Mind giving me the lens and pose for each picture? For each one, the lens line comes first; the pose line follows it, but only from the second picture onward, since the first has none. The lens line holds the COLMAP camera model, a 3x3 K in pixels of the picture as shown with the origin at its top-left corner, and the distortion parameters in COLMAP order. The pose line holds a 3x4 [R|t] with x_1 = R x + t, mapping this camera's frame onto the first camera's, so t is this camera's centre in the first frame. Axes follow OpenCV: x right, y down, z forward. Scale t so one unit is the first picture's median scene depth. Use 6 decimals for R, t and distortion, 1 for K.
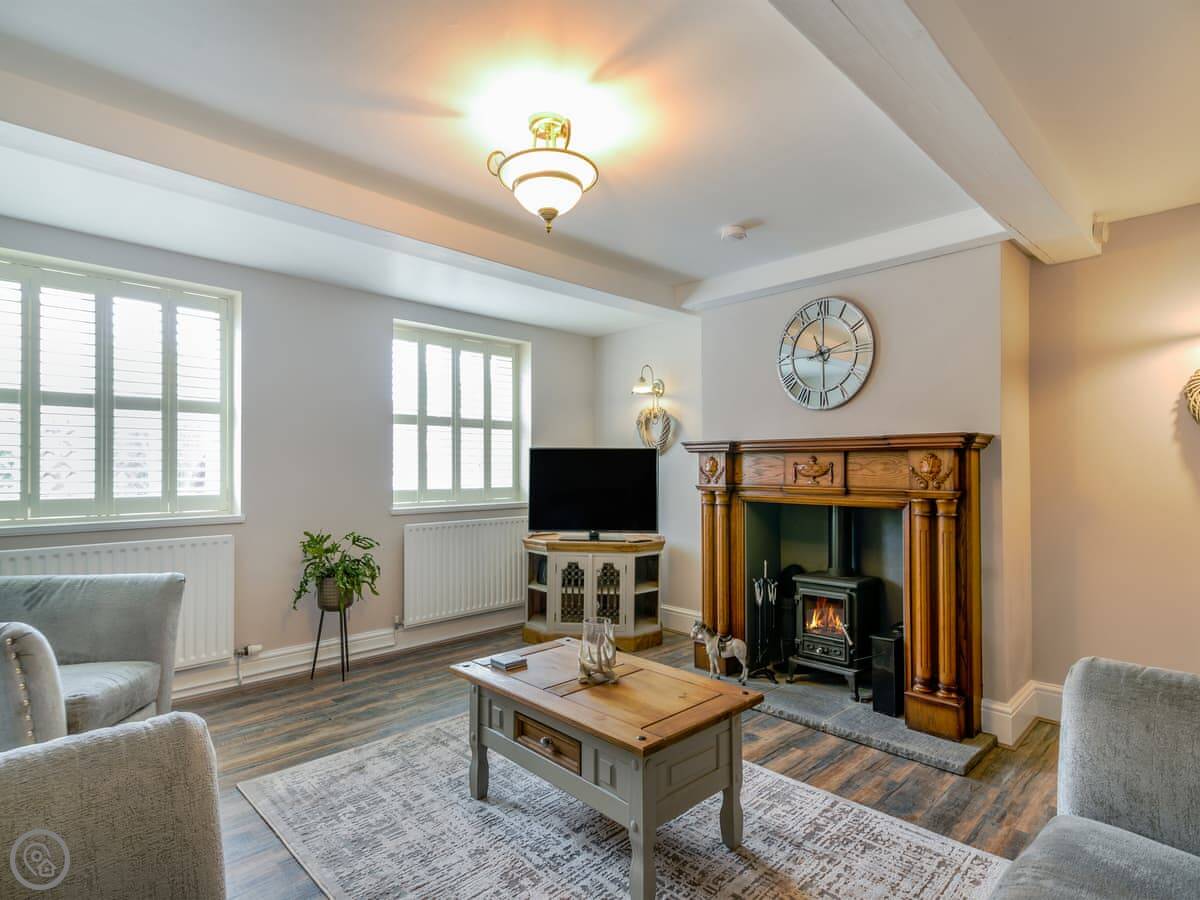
lens RADIAL K [[629.9, 0, 597.1], [0, 629.9, 461.8], [0, 0, 1]] dist [0.000103, -0.000946]
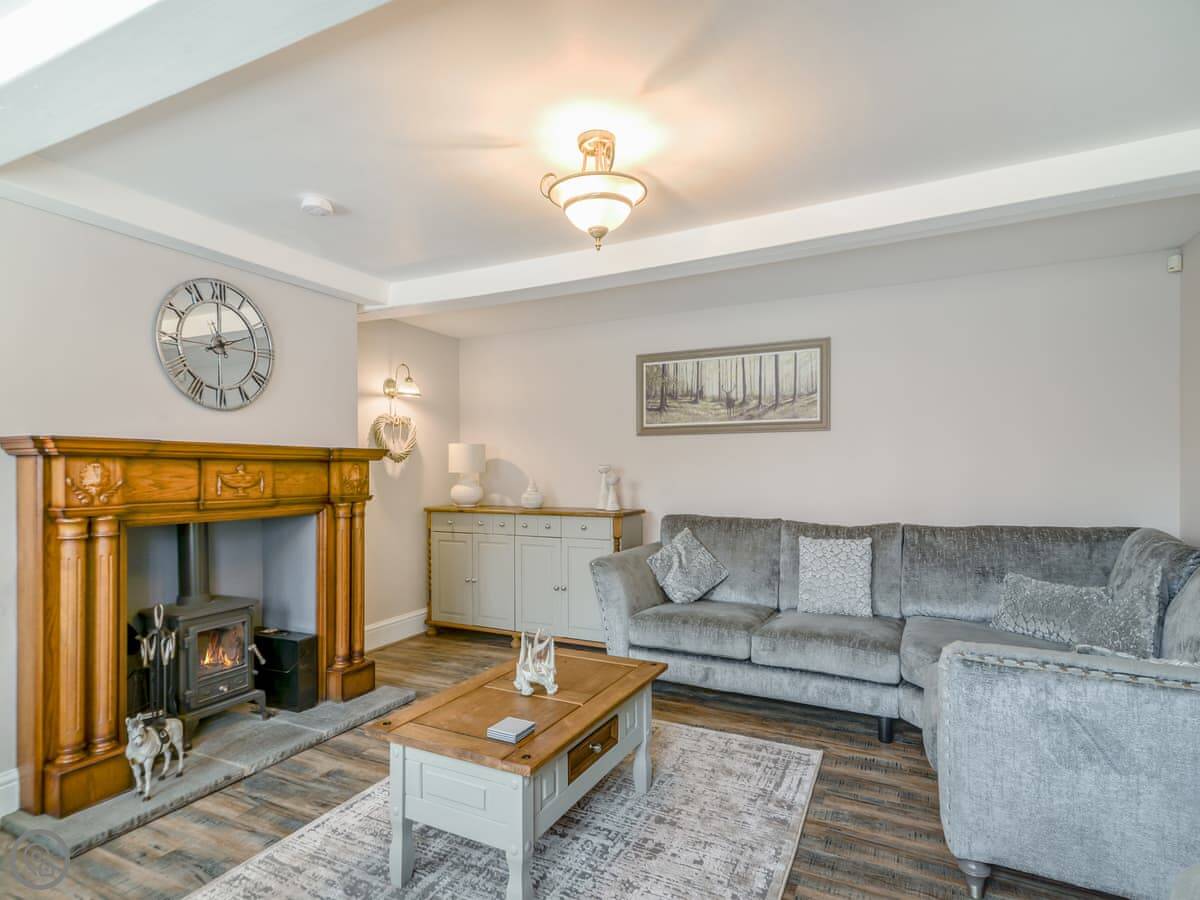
lens RADIAL K [[629.9, 0, 597.1], [0, 629.9, 461.8], [0, 0, 1]] dist [0.000103, -0.000946]
pose [[-0.328367, 0.007019, 0.944524, -0.663523], [-0.008524, 0.999910, -0.010394, -0.007628], [-0.944512, -0.011465, -0.328277, 0.839862]]
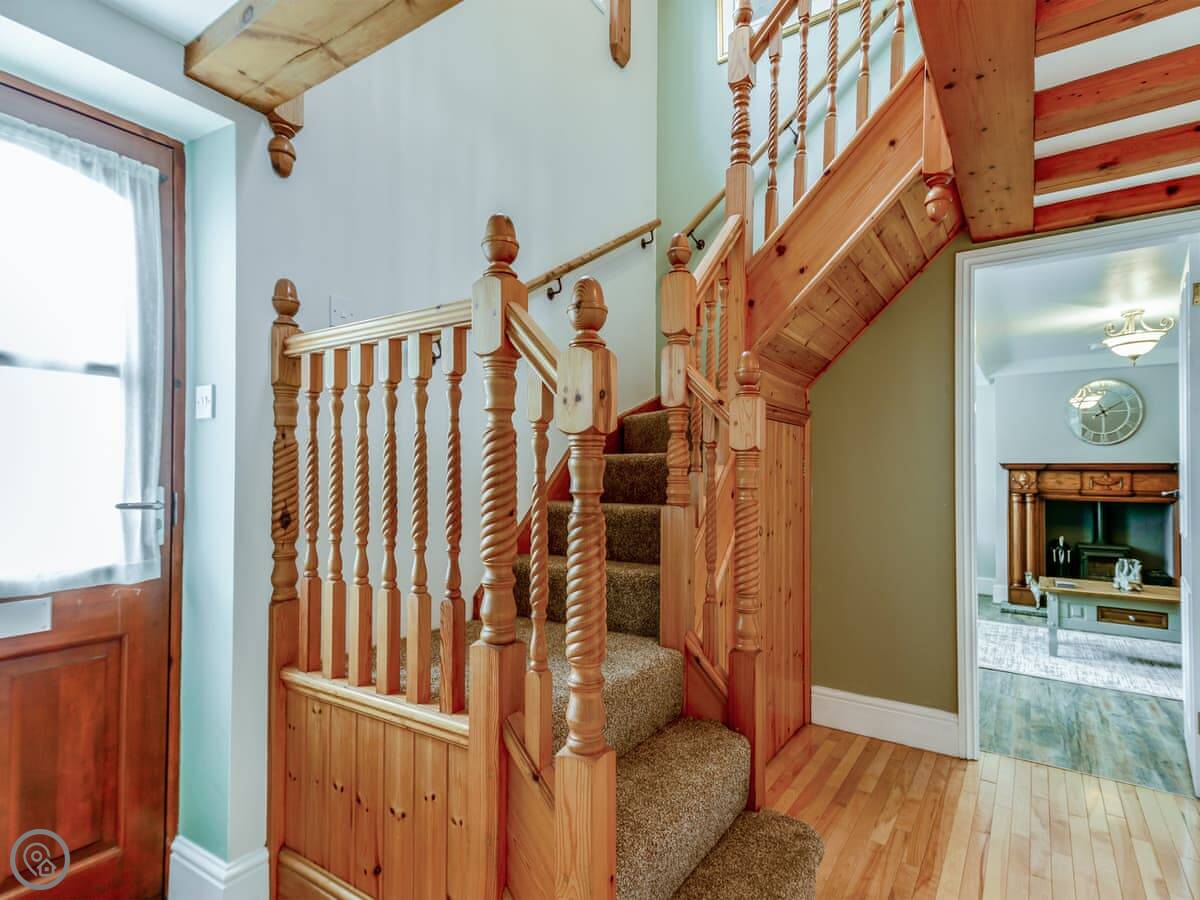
lens RADIAL K [[629.9, 0, 597.1], [0, 629.9, 461.8], [0, 0, 1]] dist [0.000103, -0.000946]
pose [[0.981285, 0.008507, 0.192373, -1.376451], [-0.007000, 0.999939, -0.008514, -0.016028], [-0.192434, 0.007008, 0.981285, -0.424719]]
